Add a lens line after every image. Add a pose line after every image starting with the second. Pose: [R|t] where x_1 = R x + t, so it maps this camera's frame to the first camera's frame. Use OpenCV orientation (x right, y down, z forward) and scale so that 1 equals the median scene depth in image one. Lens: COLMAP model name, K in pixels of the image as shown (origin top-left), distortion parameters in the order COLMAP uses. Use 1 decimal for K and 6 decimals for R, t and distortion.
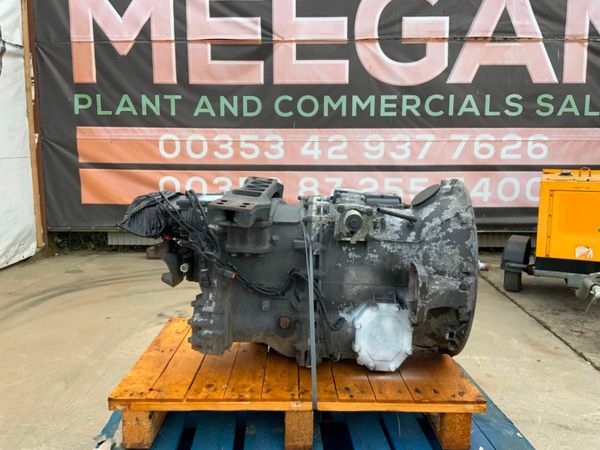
lens RADIAL K [[501.0, 0, 299.7], [0, 501.0, 225.4], [0, 0, 1]] dist [0.033242, -0.057669]
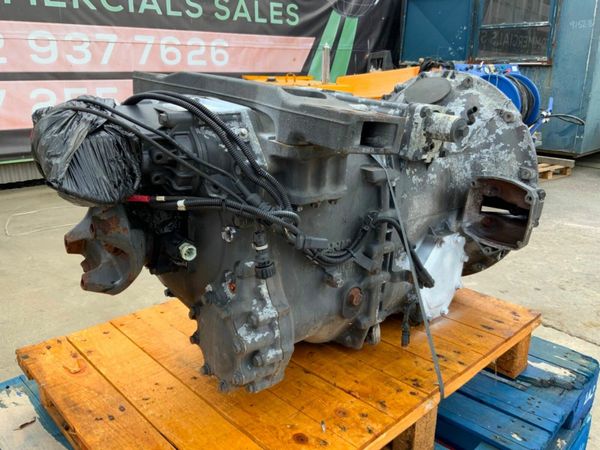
lens RADIAL K [[501.0, 0, 299.9], [0, 501.0, 226.3], [0, 0, 1]] dist [0.033242, -0.057669]
pose [[0.734867, -0.200226, 0.647981, -0.119730], [0.089173, 0.975658, 0.200348, -0.007959], [-0.672323, -0.089447, 0.734834, 0.142458]]
